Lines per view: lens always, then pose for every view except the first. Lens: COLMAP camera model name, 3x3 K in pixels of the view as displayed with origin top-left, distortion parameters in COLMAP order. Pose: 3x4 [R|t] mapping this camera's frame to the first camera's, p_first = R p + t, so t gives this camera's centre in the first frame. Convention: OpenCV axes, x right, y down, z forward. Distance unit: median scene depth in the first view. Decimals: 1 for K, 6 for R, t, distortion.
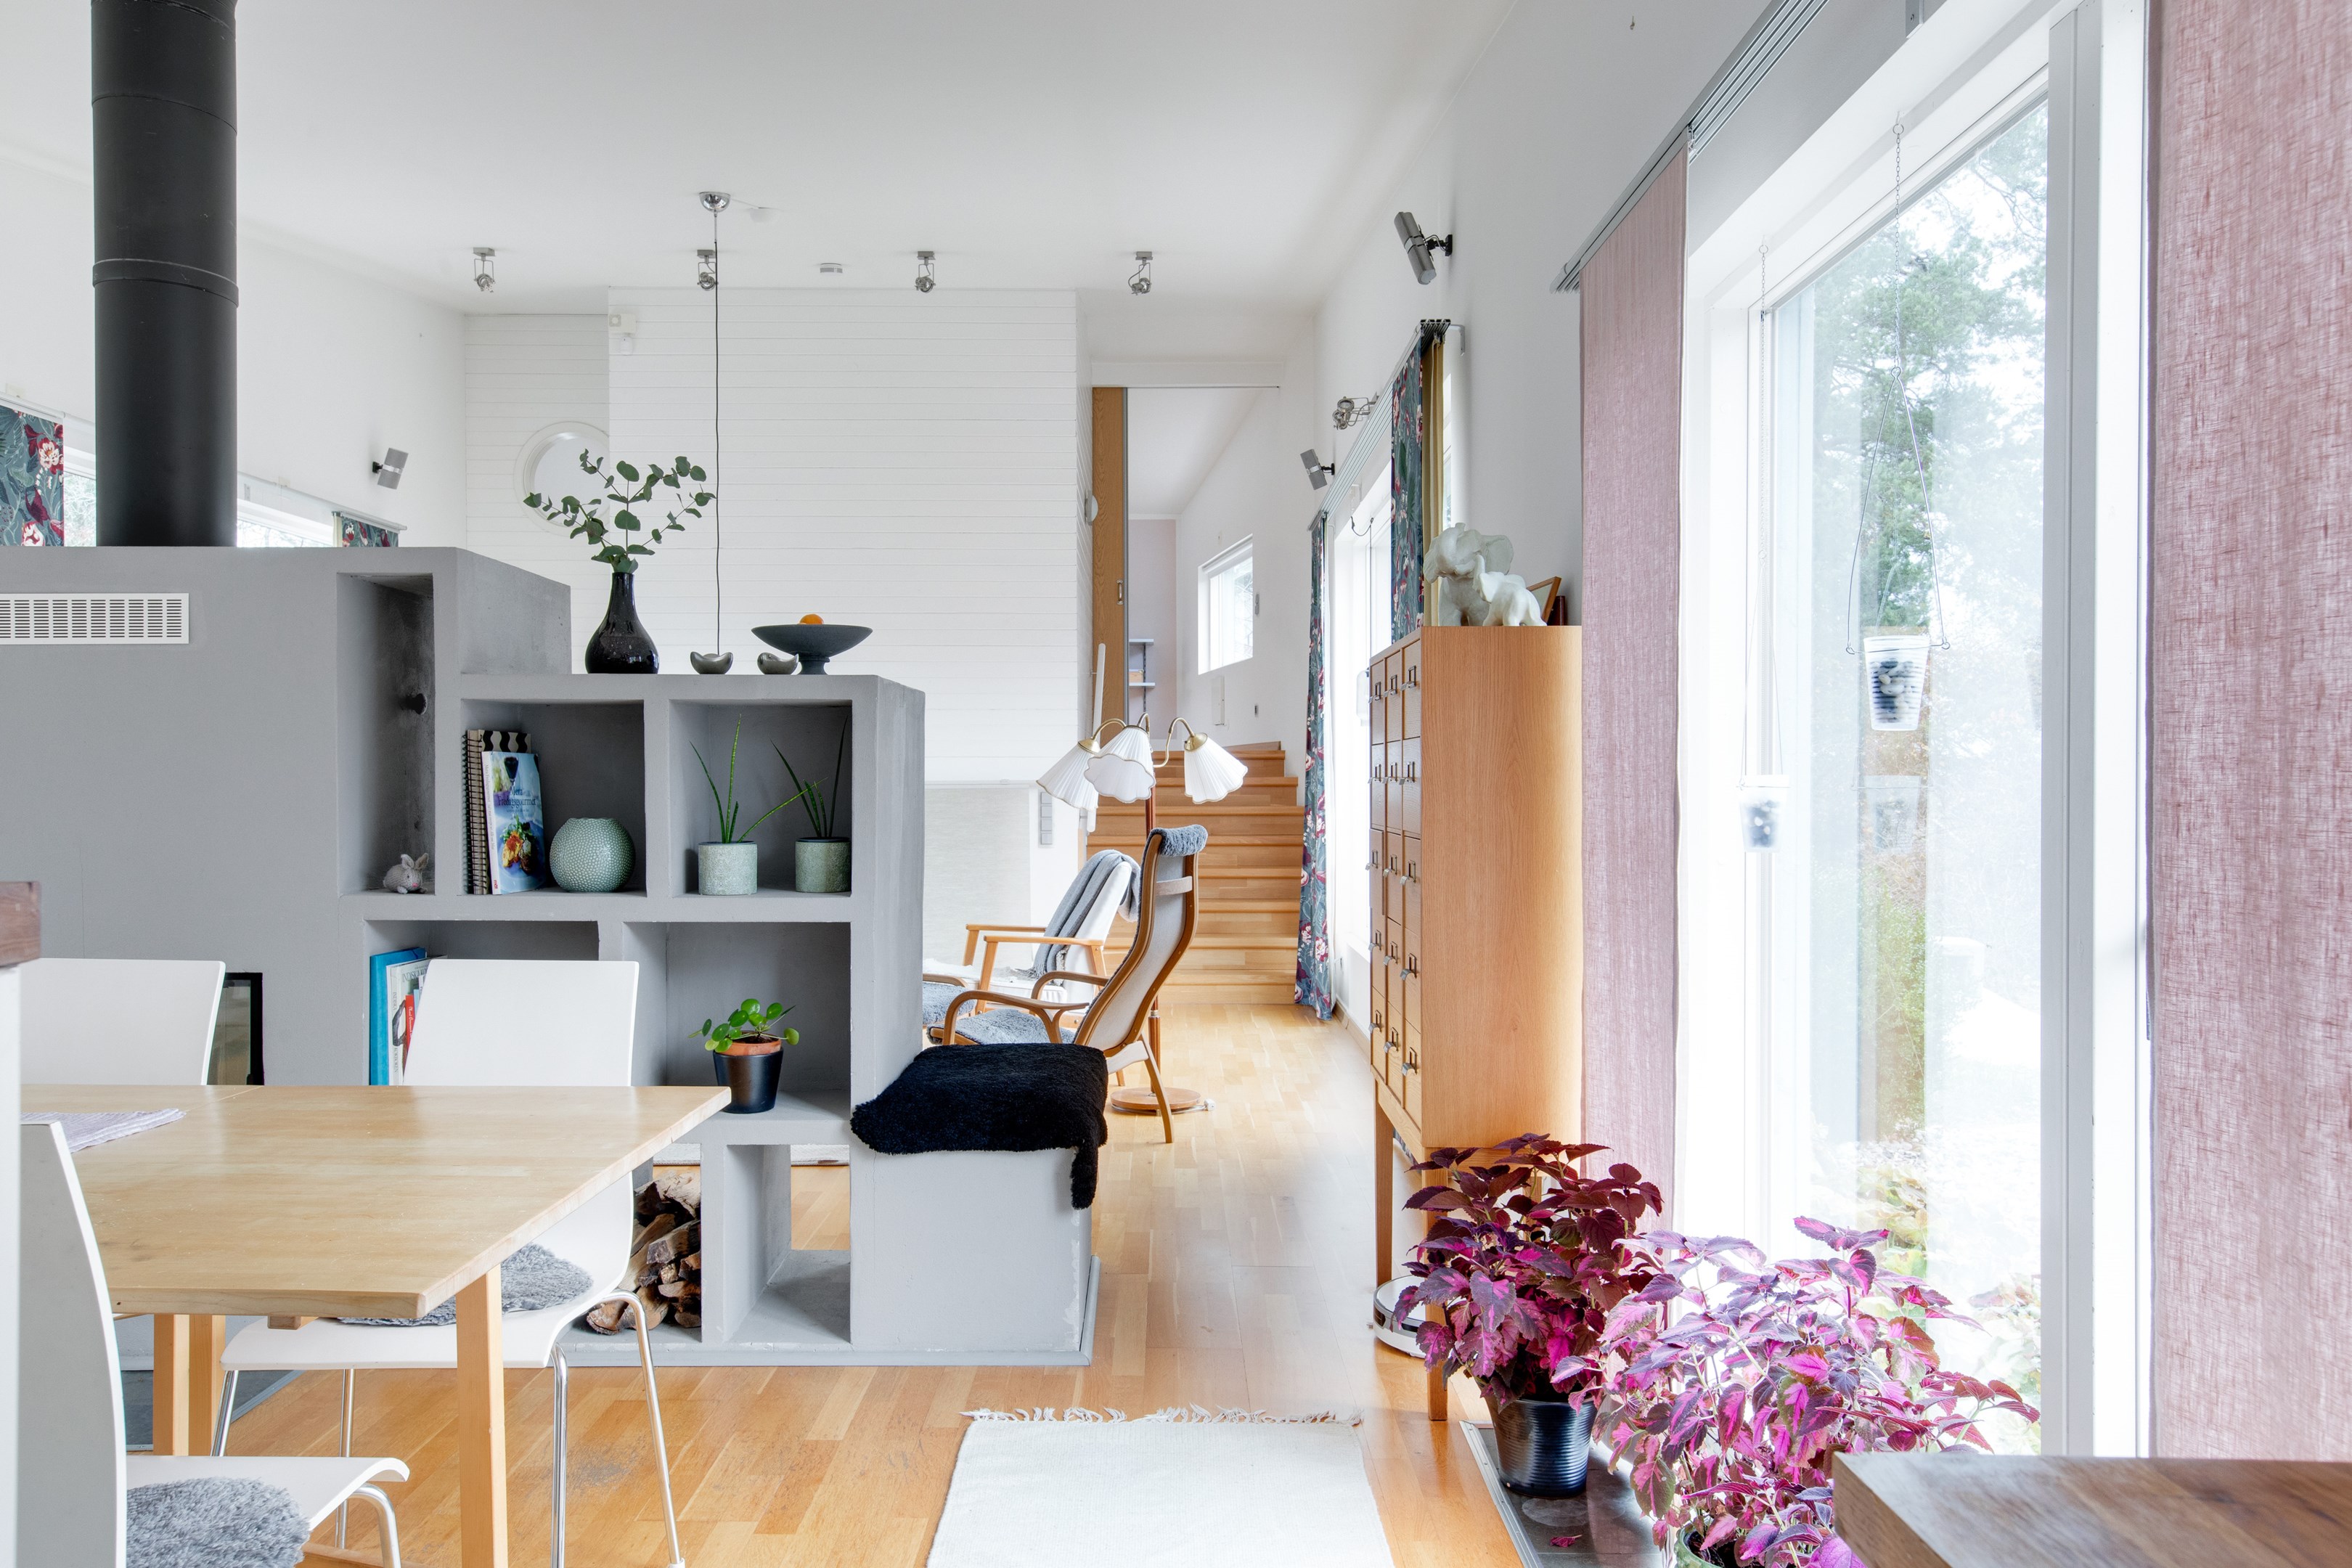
lens RADIAL K [[1686.7, 0, 1176.0], [0, 1686.7, 784.0], [0, 0, 1]] dist [0.000656, 0.171449]
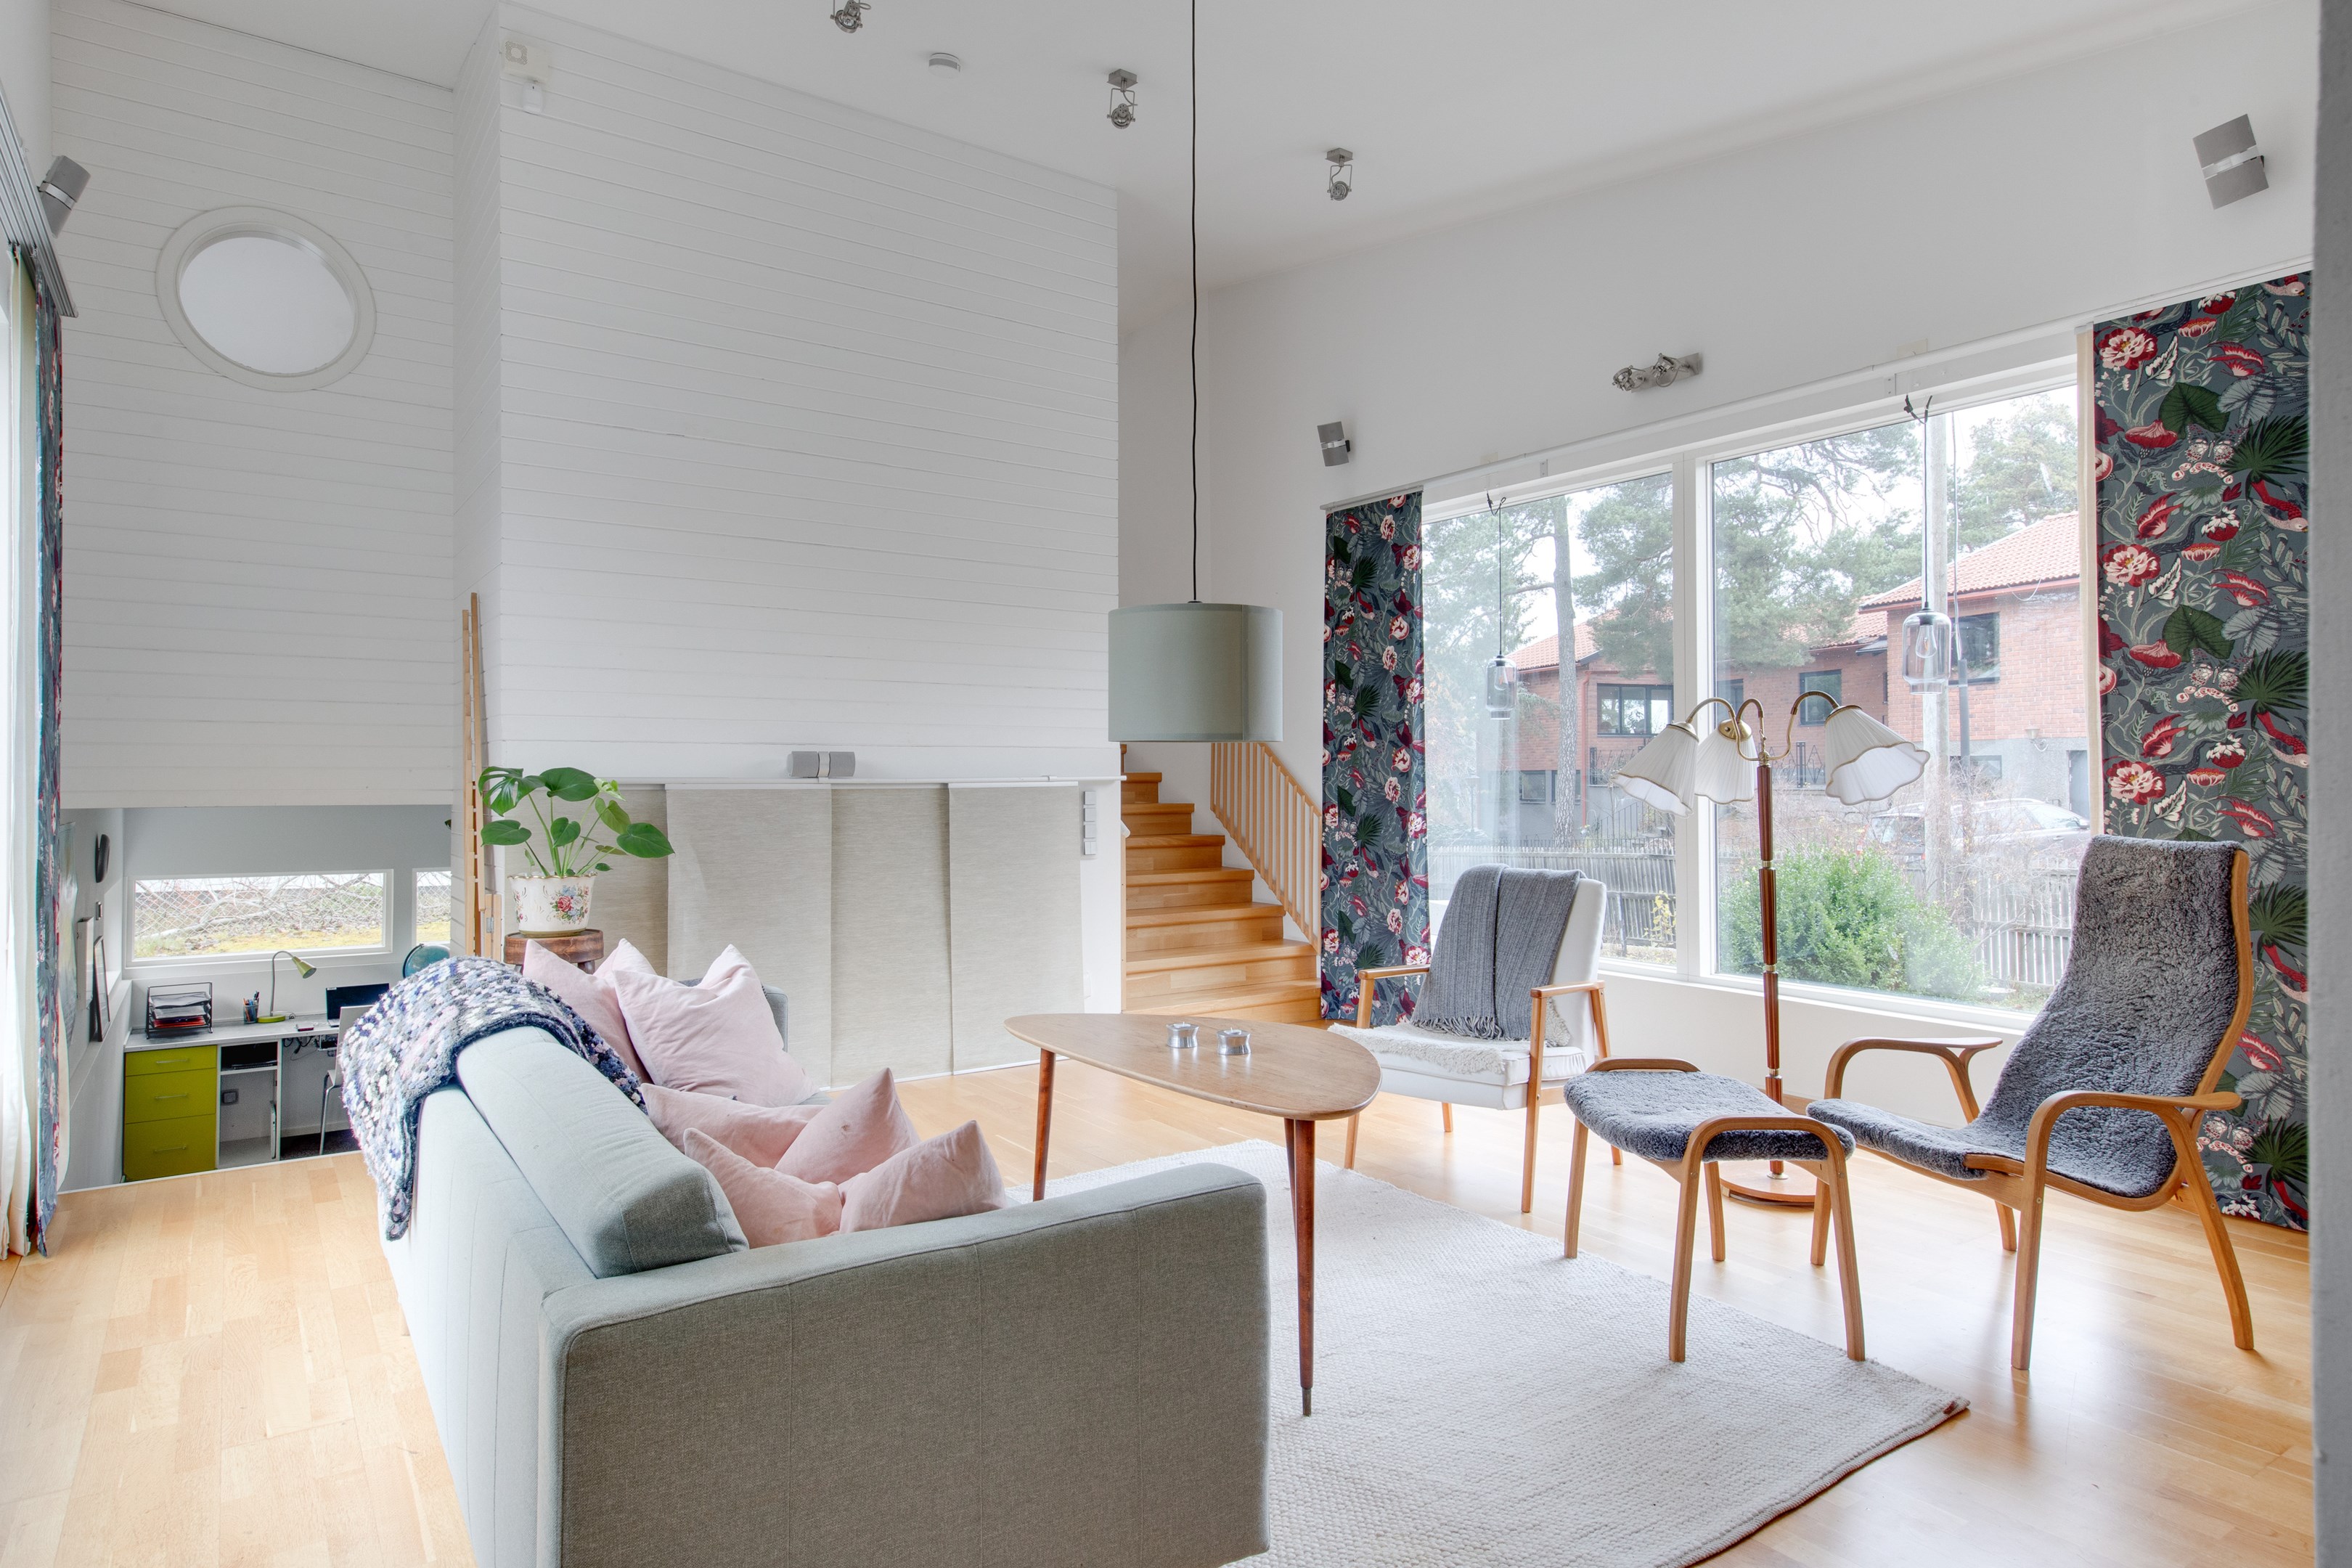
lens RADIAL K [[1336.7, 0, 1172.5], [0, 1336.7, 769.8], [0, 0, 1]] dist [0.013008, -0.000077]
pose [[0.819905, 0.003997, 0.572486, -0.429029], [0.000131, 0.999974, -0.007168, -0.000818], [-0.572500, 0.005952, 0.819883, 0.459282]]
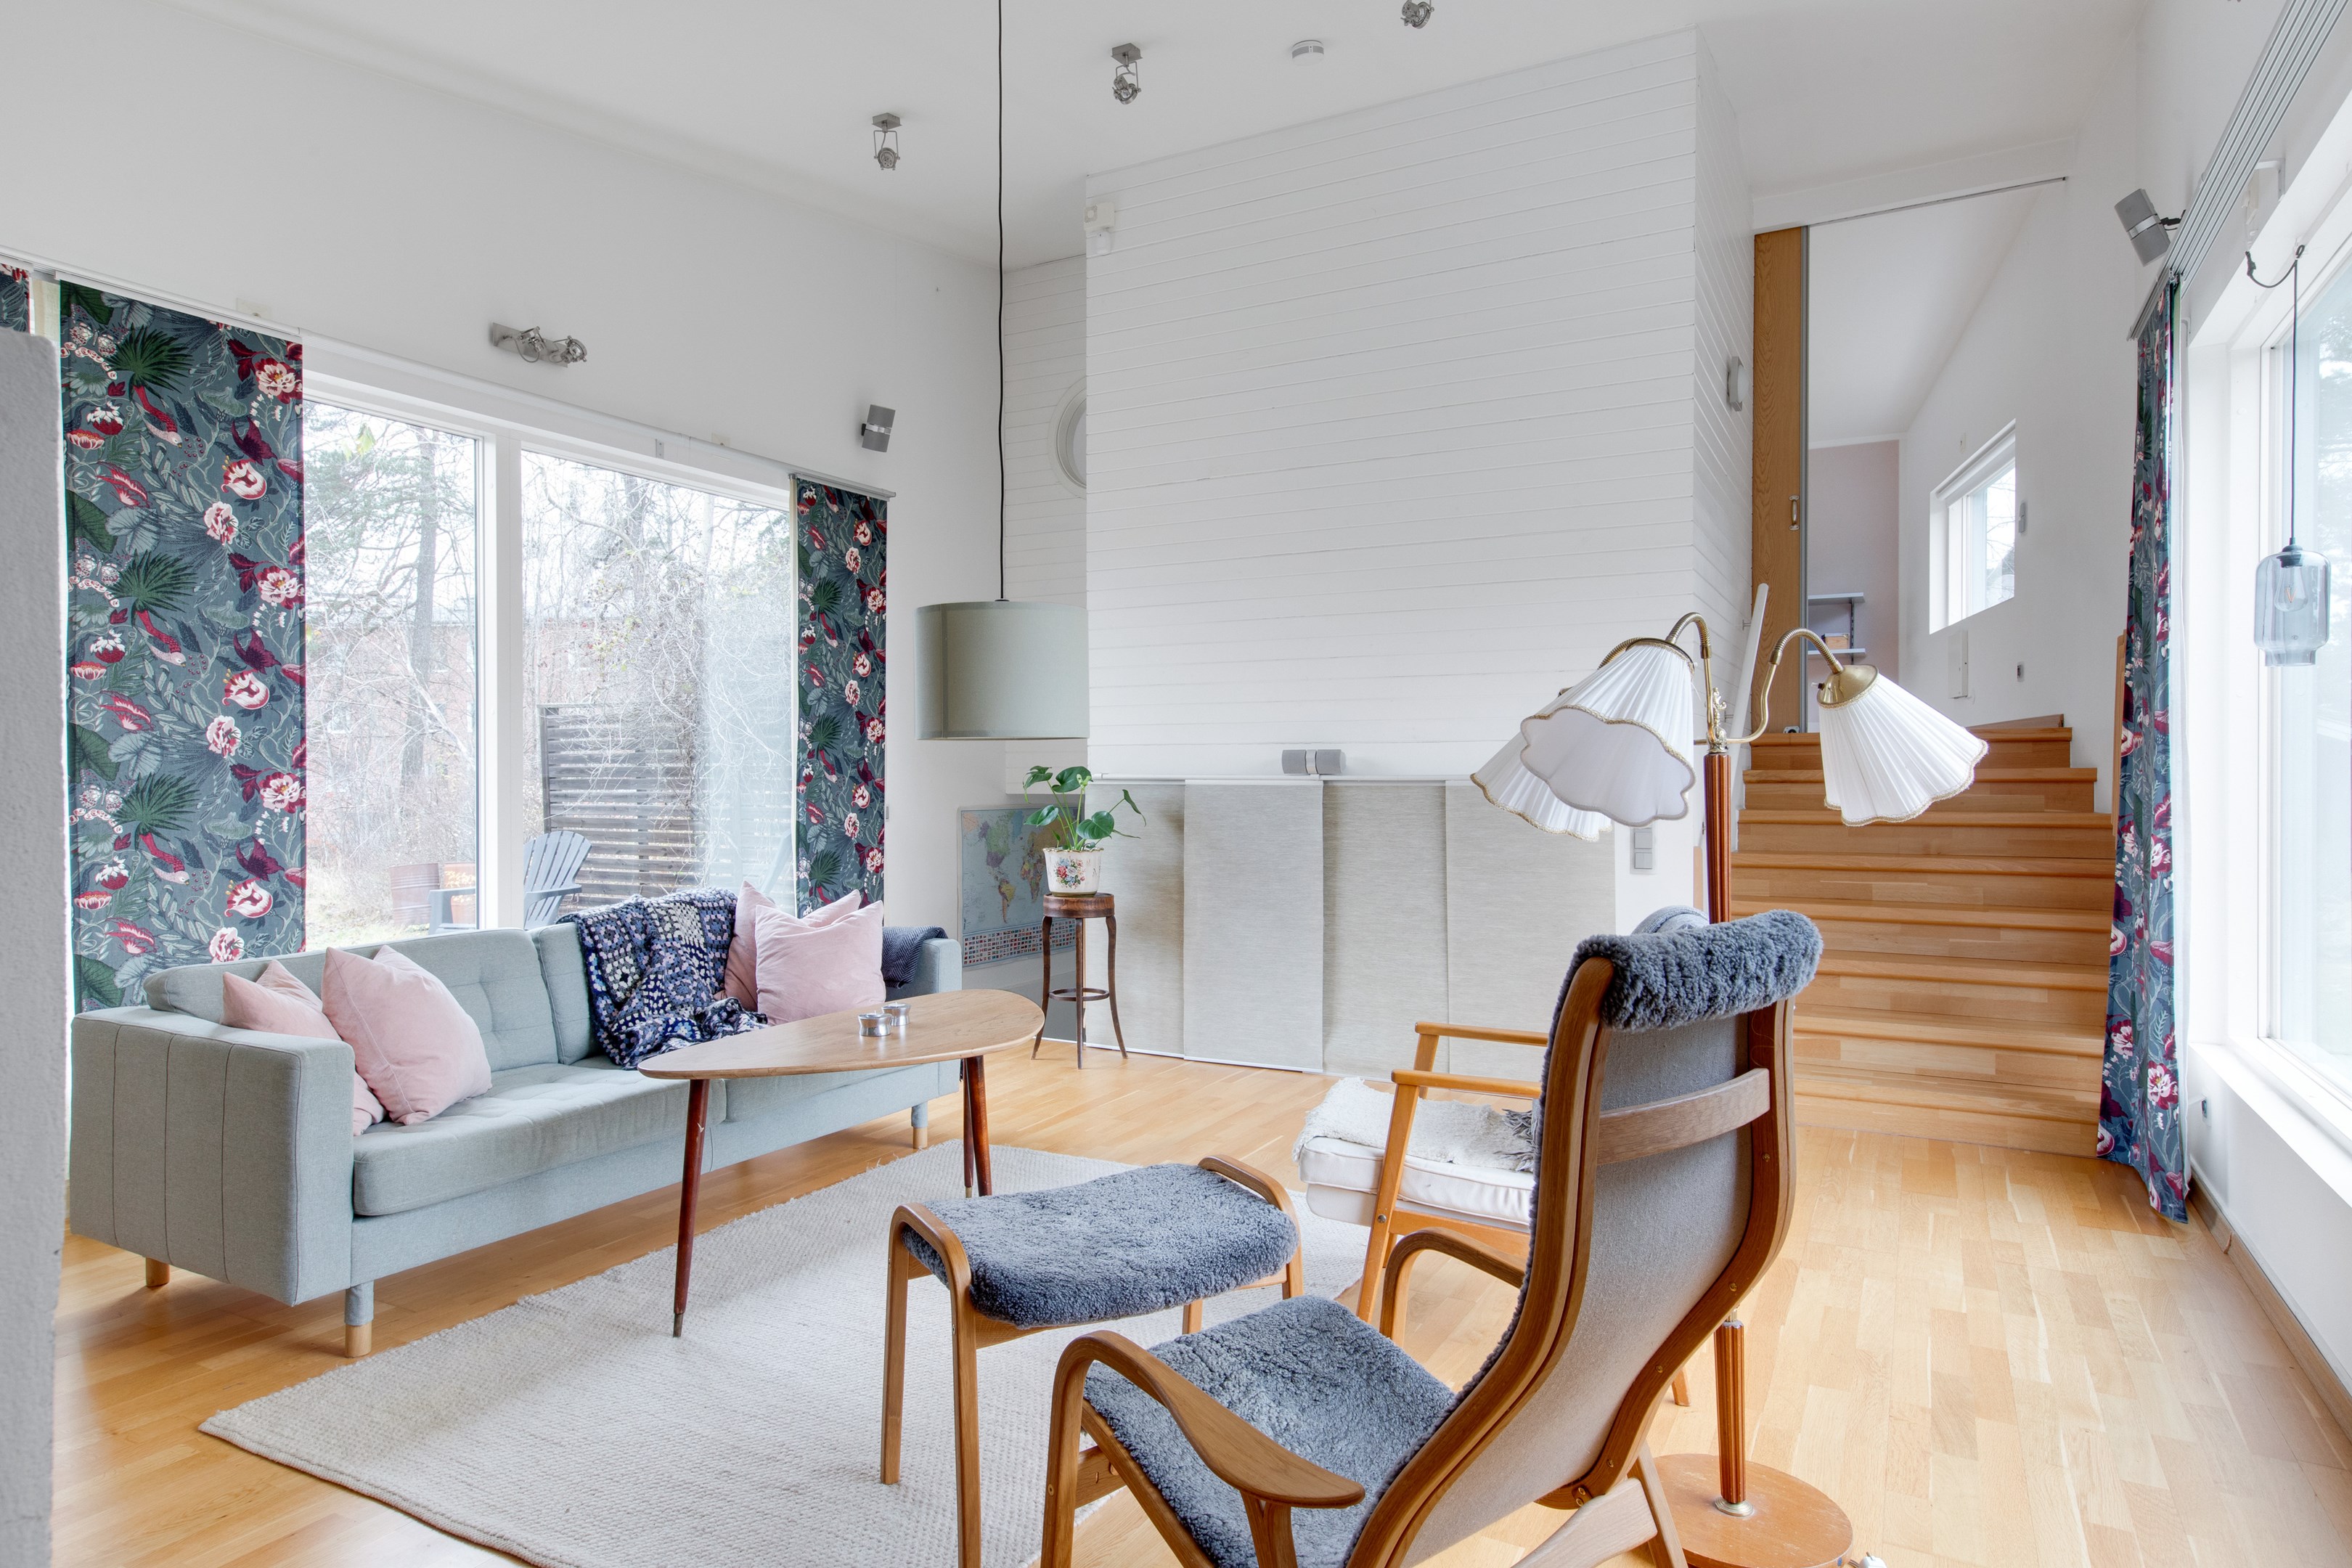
lens RADIAL K [[1336.1, 0, 1165.2], [0, 1336.1, 785.7], [0, 0, 1]] dist [0.014738, -0.001032]
pose [[0.867865, 0.002499, -0.496794, 0.022626], [0.000479, 0.999983, 0.005868, -0.000604], [0.496800, -0.005331, 0.867849, 0.455085]]
